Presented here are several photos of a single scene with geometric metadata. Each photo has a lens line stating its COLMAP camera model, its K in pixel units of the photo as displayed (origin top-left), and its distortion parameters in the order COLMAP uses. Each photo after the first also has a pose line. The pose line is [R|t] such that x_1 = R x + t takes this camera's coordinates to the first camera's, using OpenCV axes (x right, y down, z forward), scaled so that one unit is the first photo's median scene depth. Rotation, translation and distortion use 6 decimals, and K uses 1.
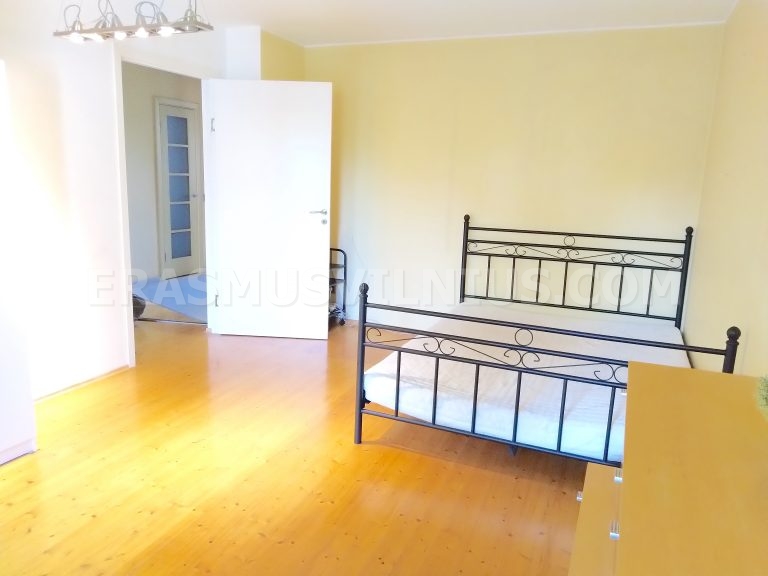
lens RADIAL K [[590.1, 0, 380.8], [0, 590.1, 286.6], [0, 0, 1]] dist [0.071248, -0.089635]
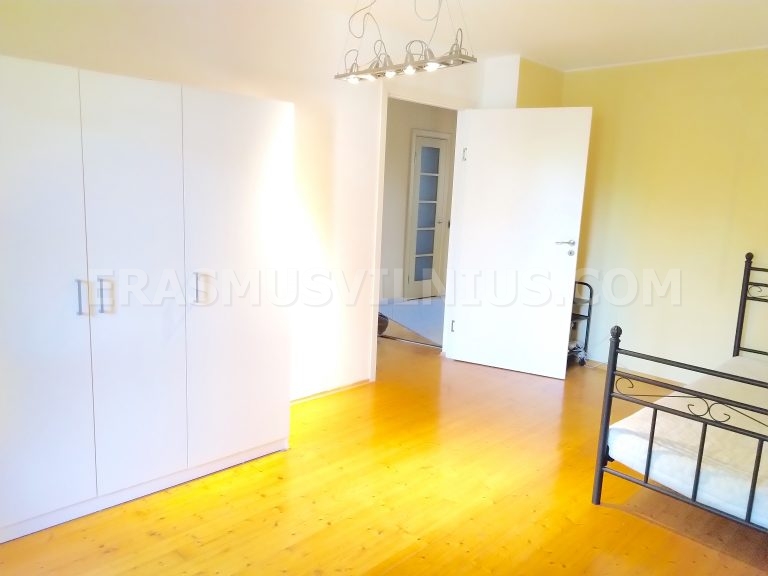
lens RADIAL K [[590.1, 0, 380.8], [0, 590.1, 286.6], [0, 0, 1]] dist [0.071248, -0.089635]
pose [[0.922141, 0.068573, -0.380728, -0.012980], [-0.084883, 0.996047, -0.026193, -0.007832], [0.377427, 0.056471, 0.924316, 0.021018]]
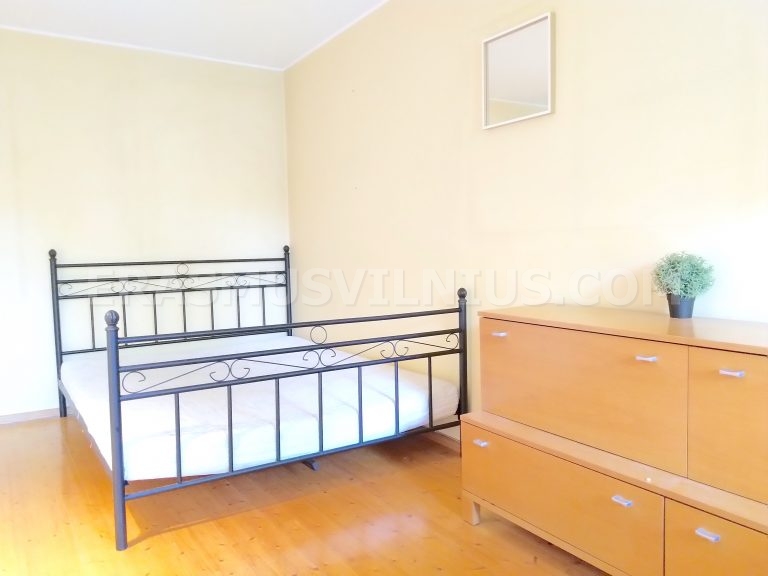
lens RADIAL K [[590.1, 0, 380.8], [0, 590.1, 286.6], [0, 0, 1]] dist [0.071248, -0.089635]
pose [[0.568180, -0.099760, 0.816835, -0.301743], [0.196109, 0.980440, -0.016670, 0.029410], [-0.799195, 0.169661, 0.576631, 0.239307]]
